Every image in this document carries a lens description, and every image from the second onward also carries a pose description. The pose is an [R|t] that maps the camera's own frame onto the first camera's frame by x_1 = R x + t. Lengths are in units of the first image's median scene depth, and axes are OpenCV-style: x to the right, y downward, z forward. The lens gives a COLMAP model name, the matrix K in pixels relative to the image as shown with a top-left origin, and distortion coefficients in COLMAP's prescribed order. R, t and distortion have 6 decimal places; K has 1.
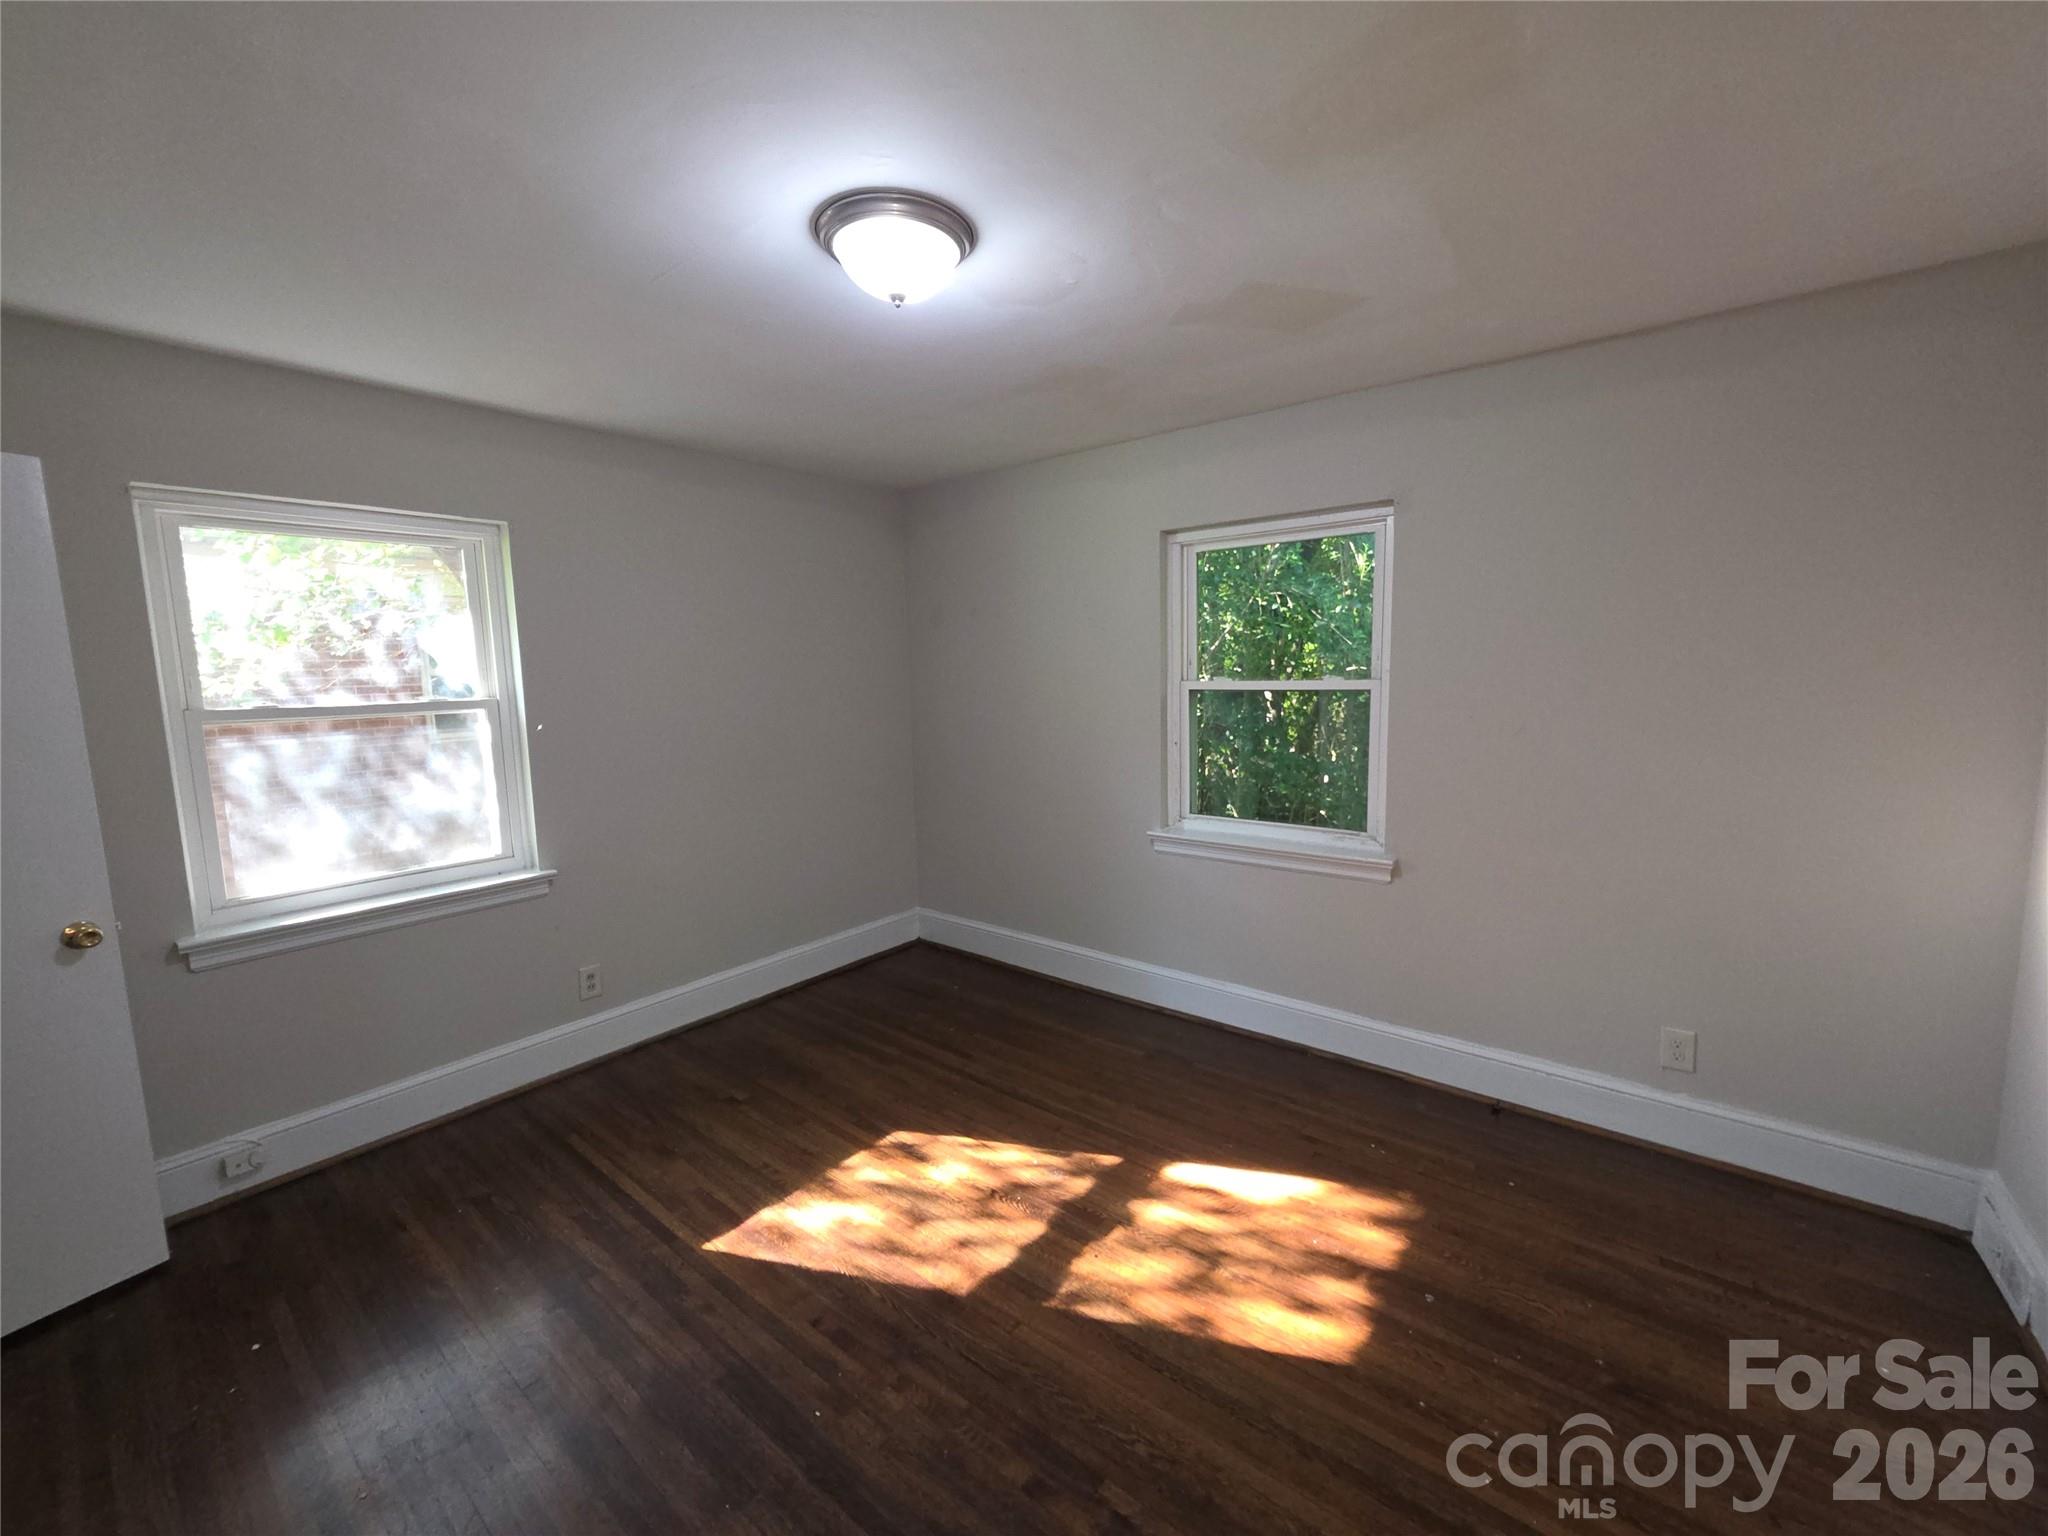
lens RADIAL K [[823.5, 0, 1024.0], [0, 823.5, 768.0], [0, 0, 1]] dist [0.022751, -0.000028]
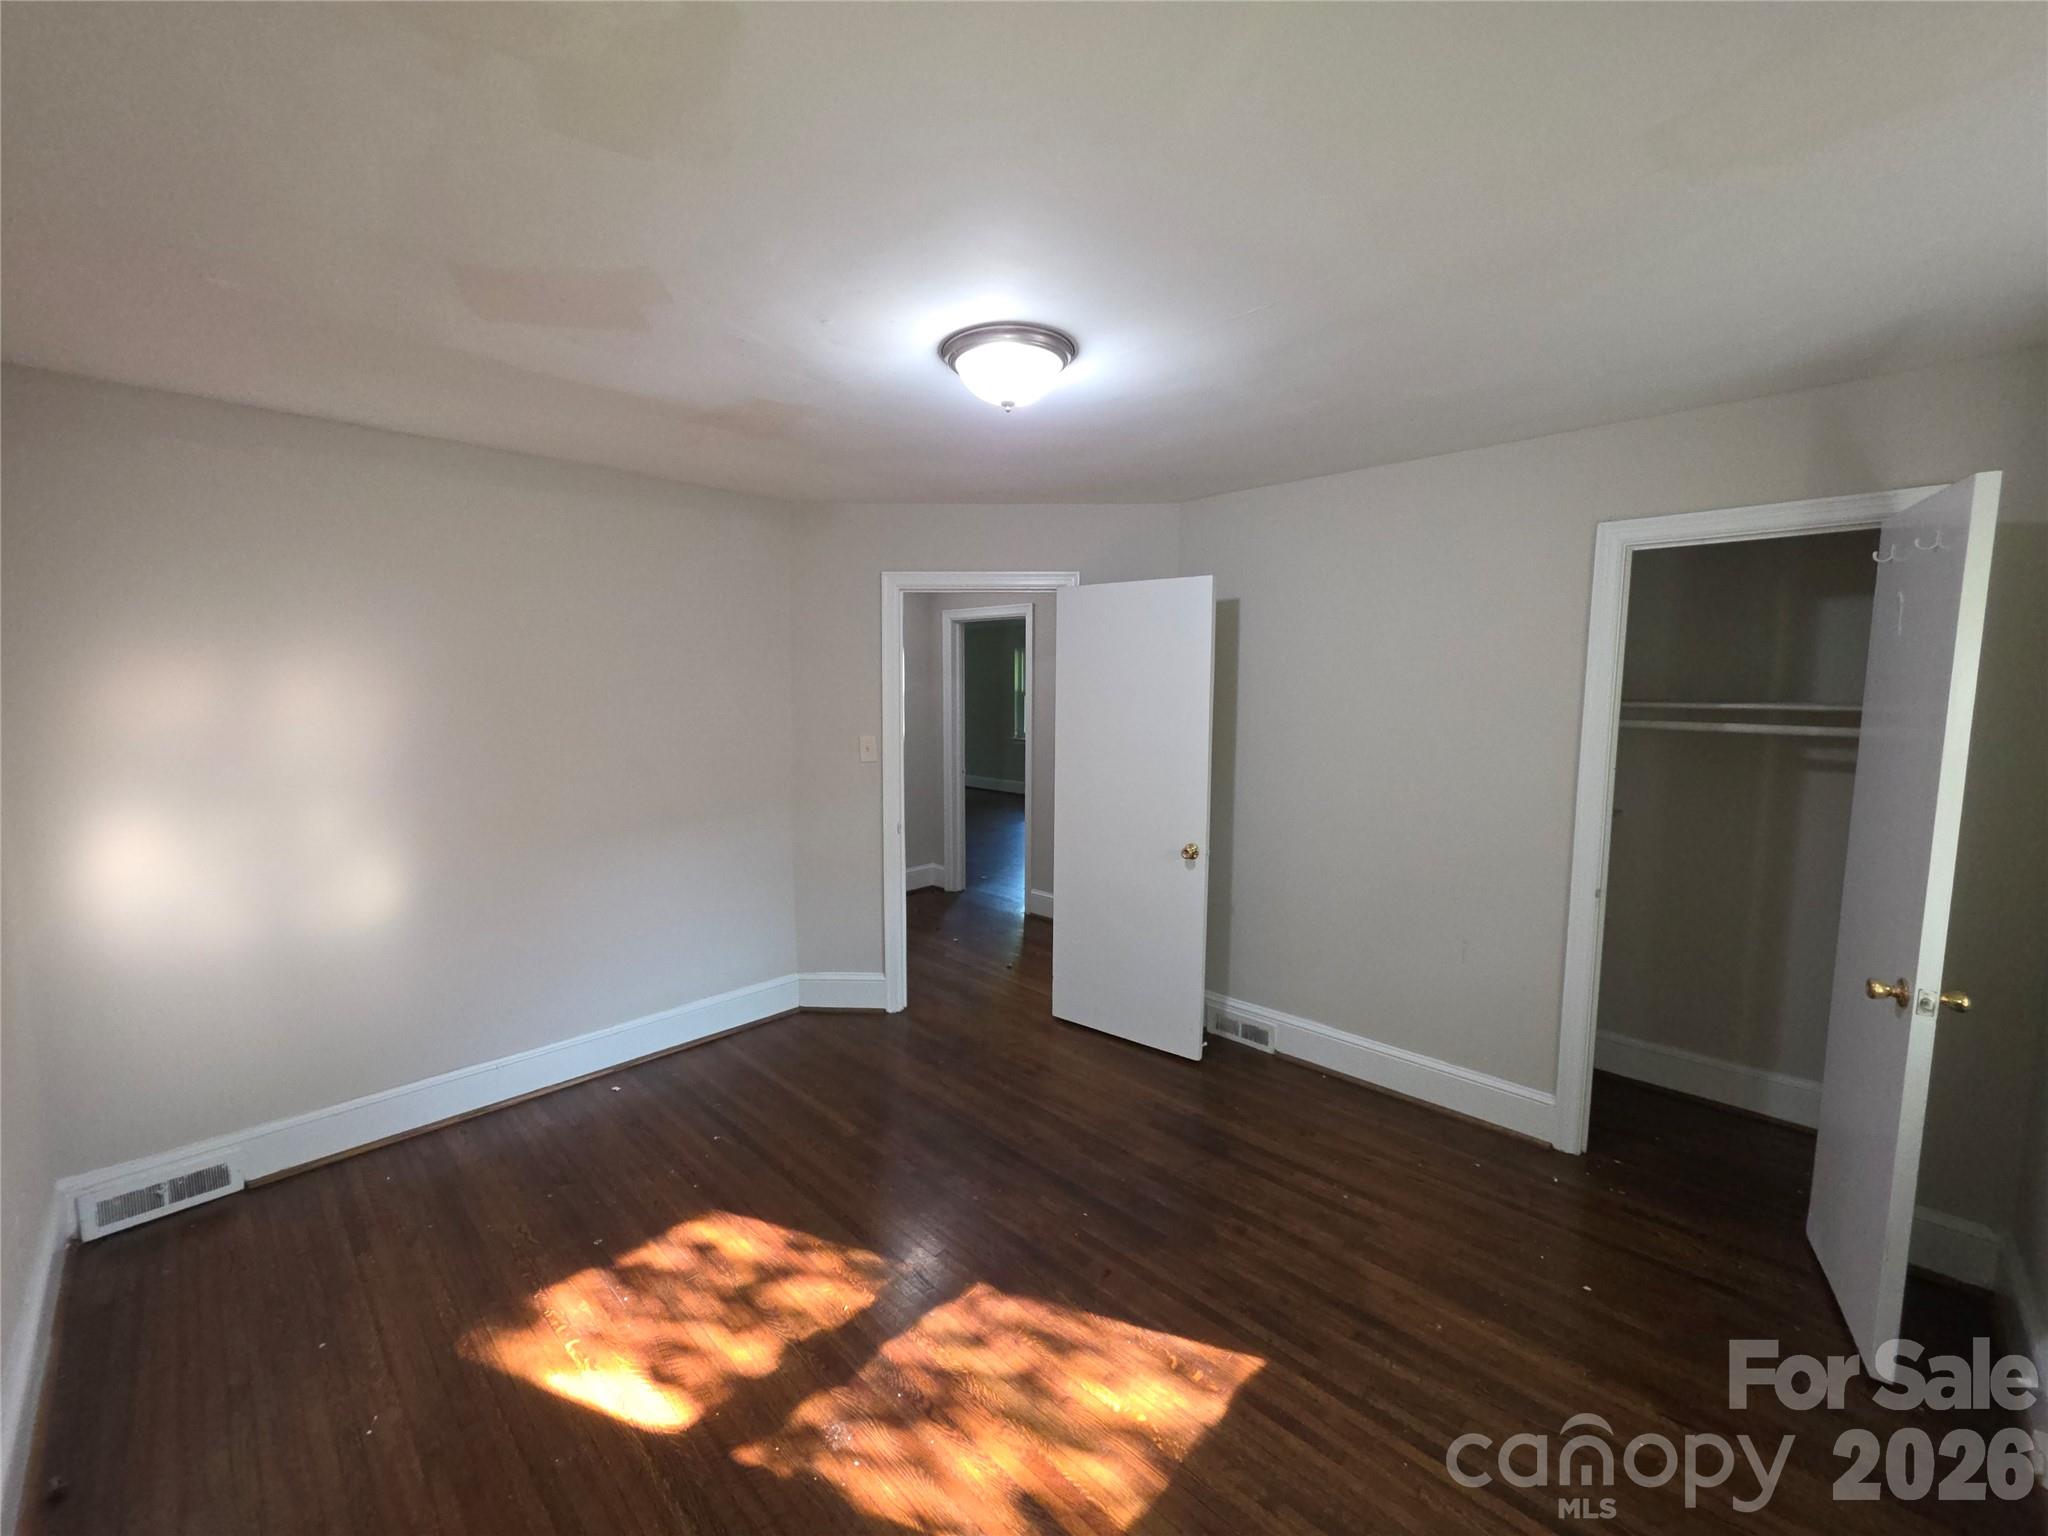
lens RADIAL K [[783.1, 0, 1034.2], [0, 783.1, 760.9], [0, 0, 1]] dist [-0.000902, -0.000079]
pose [[-0.997238, 0.014275, 0.072892, -0.213127], [0.030232, 0.974401, 0.222776, -0.252002], [-0.067846, 0.224364, -0.972141, 1.713880]]
